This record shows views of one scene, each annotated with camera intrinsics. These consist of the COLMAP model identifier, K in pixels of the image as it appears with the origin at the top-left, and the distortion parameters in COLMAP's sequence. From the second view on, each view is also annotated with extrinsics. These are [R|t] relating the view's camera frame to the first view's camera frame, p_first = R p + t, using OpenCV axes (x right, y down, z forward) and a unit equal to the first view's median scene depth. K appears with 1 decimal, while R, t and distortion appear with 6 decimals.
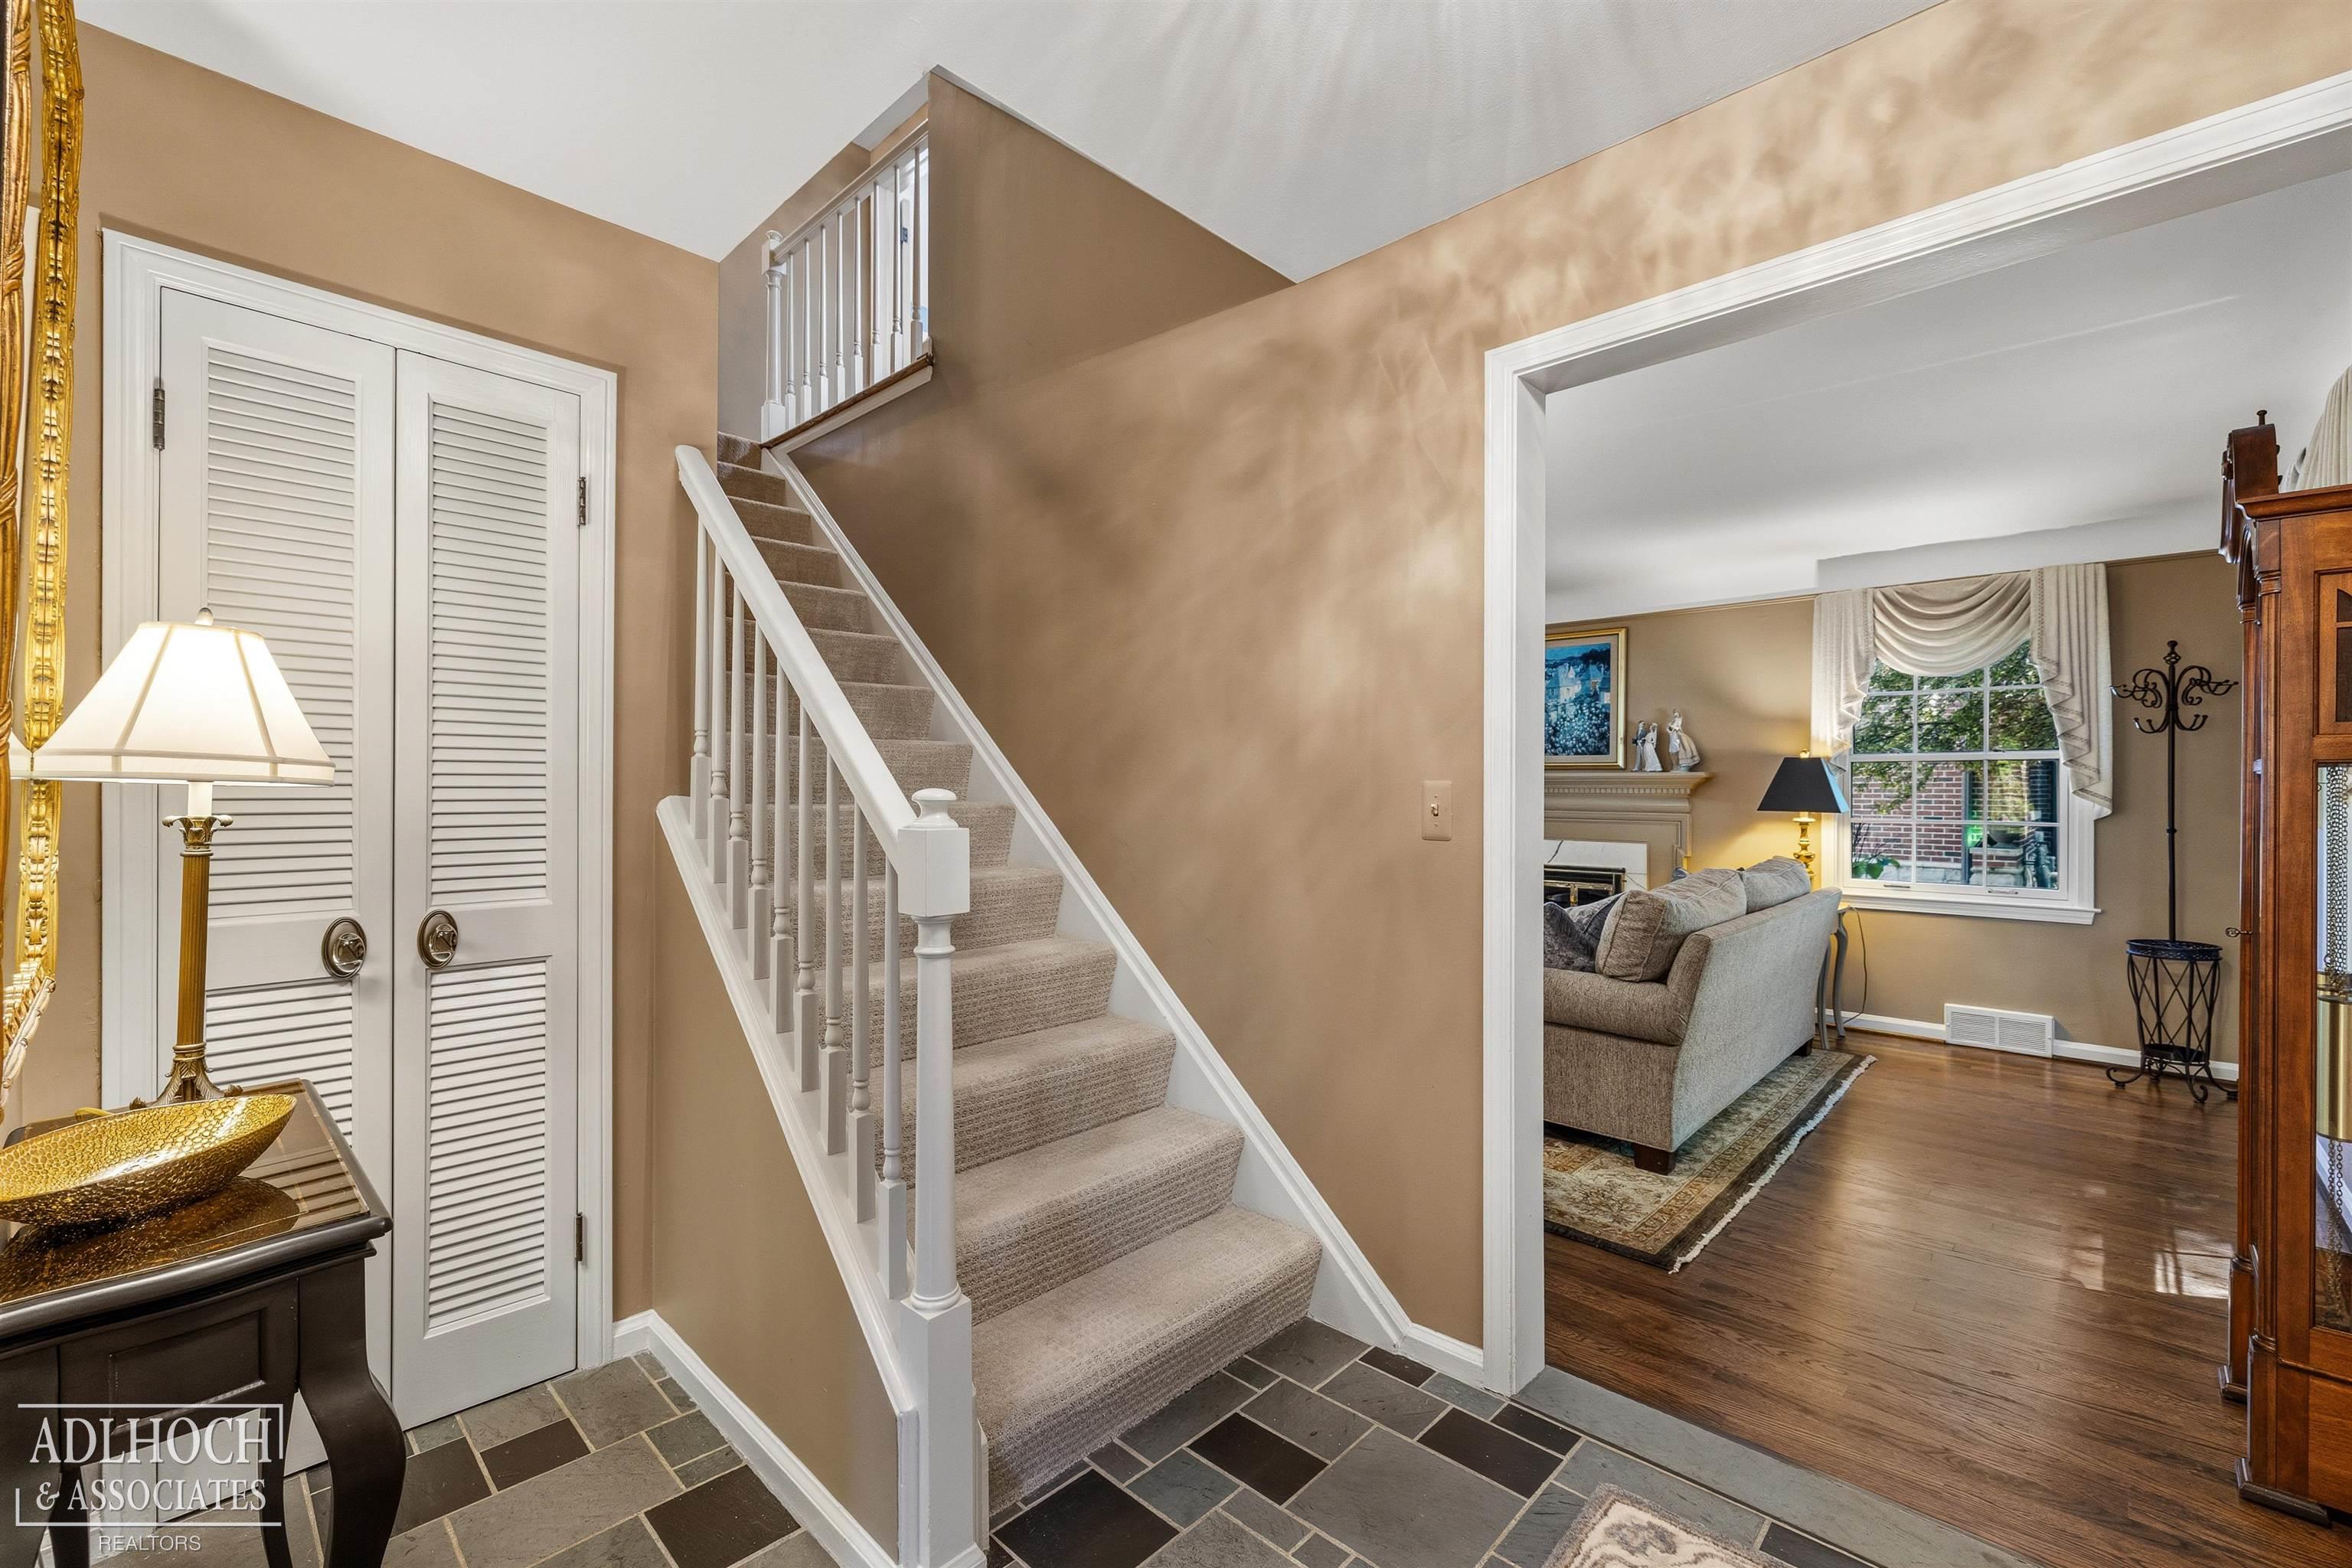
lens RADIAL K [[981.2, 0, 1170.7], [0, 981.2, 777.6], [0, 0, 1]] dist [-0.003908, 0.001852]
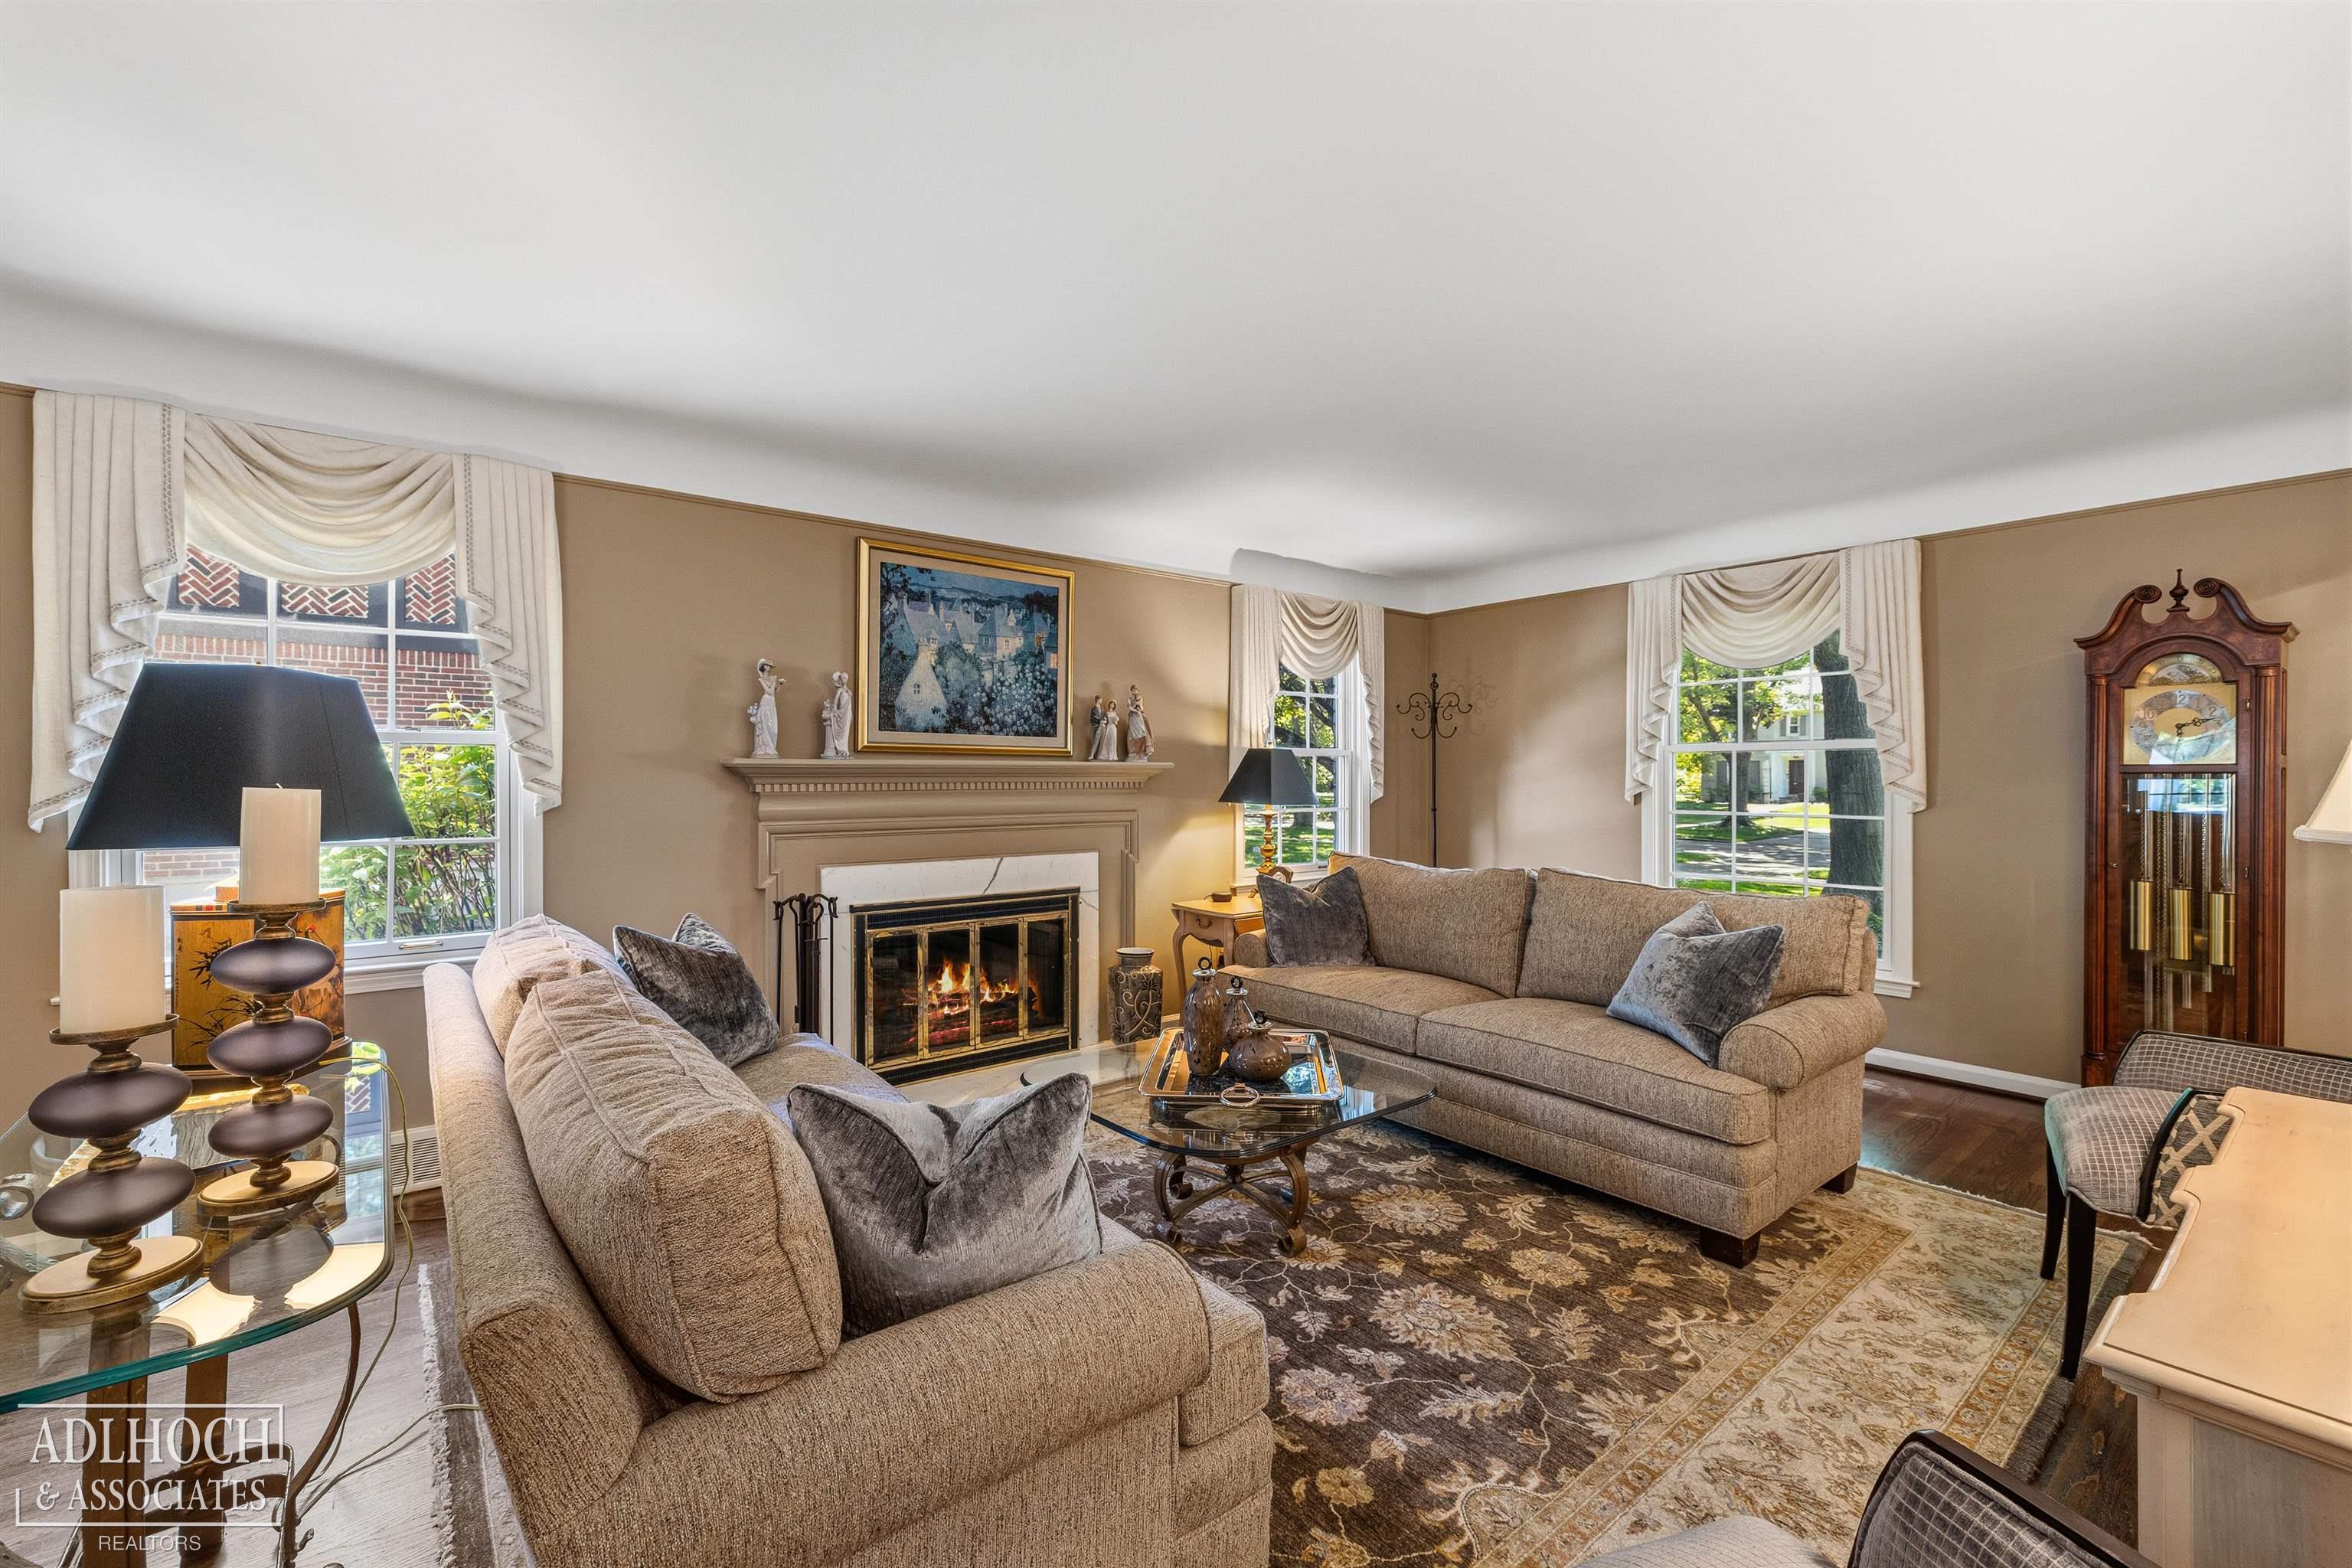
lens RADIAL K [[981.2, 0, 1173.8], [0, 981.2, 781.2], [0, 0, 1]] dist [-0.003908, 0.001852]
pose [[0.136814, -0.005350, 0.990582, -0.333448], [-0.005710, 0.999965, 0.006189, 0.006110], [-0.990580, -0.006503, 0.136779, 0.957078]]
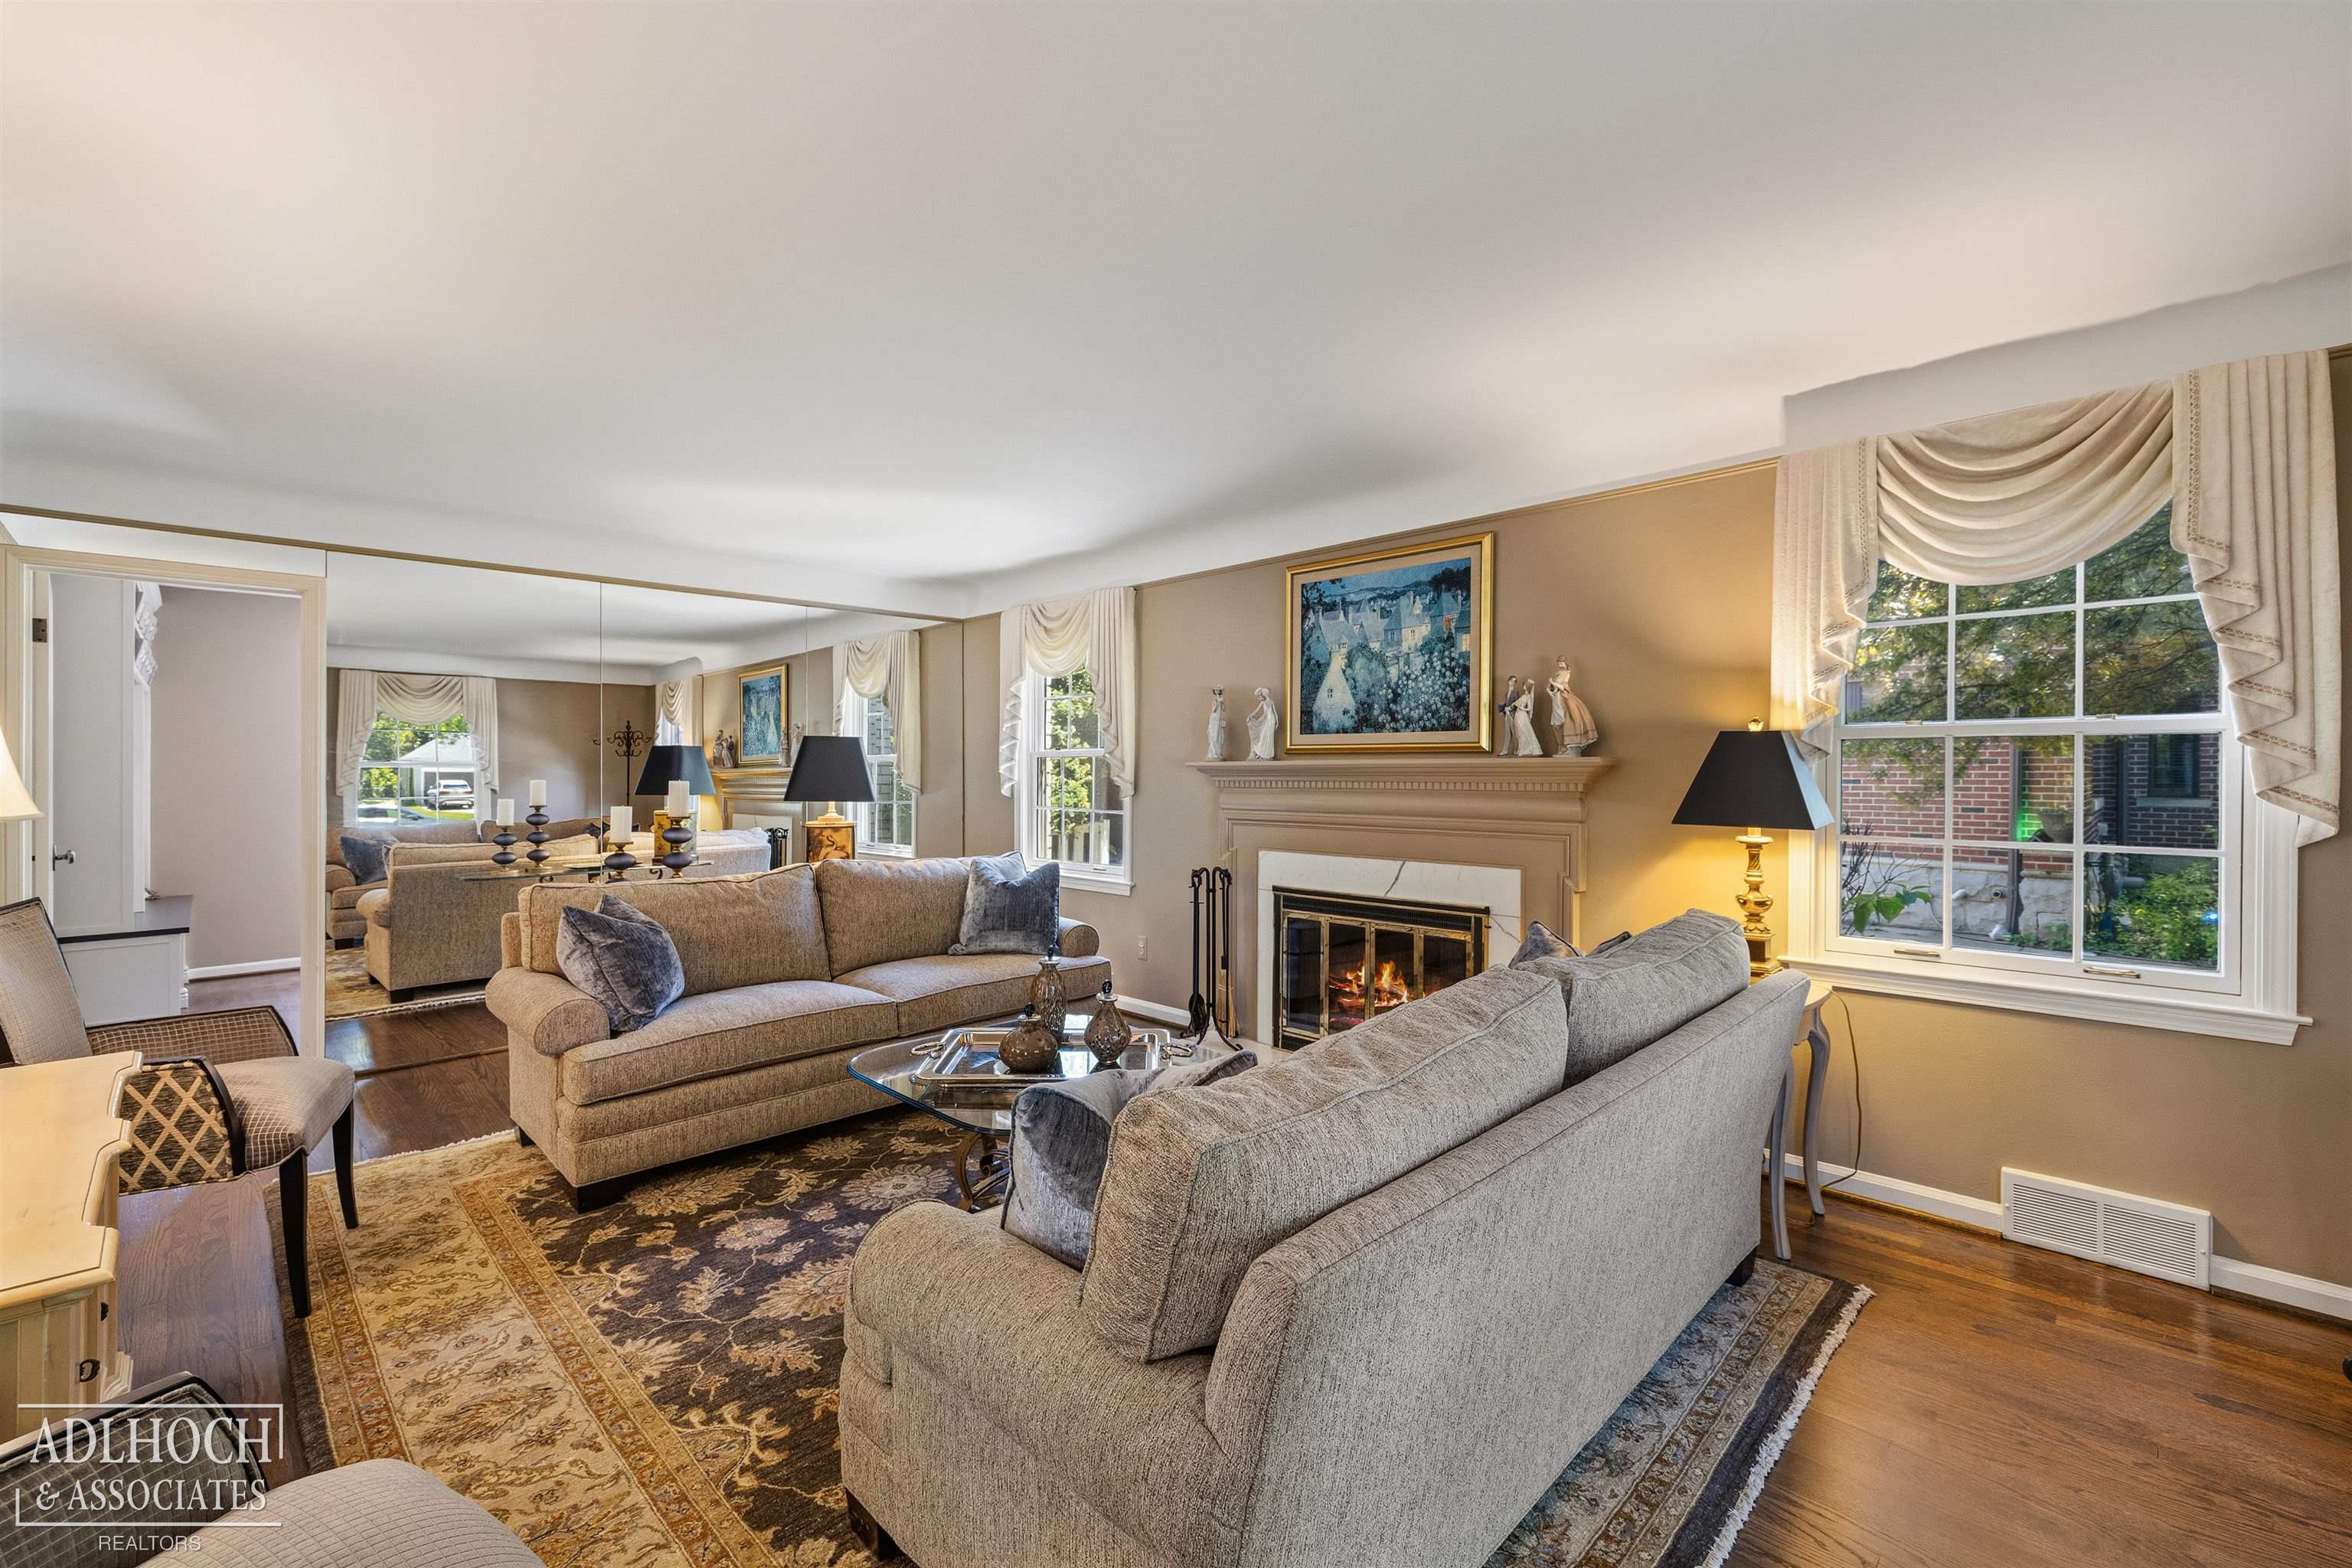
lens RADIAL K [[981.2, 0, 1170.2], [0, 981.2, 773.3], [0, 0, 1]] dist [-0.003908, 0.001852]
pose [[0.999712, -0.005297, -0.023422, 0.313947], [0.005594, 0.999905, 0.012623, -0.005074], [0.023353, -0.012751, 0.999646, 0.412132]]
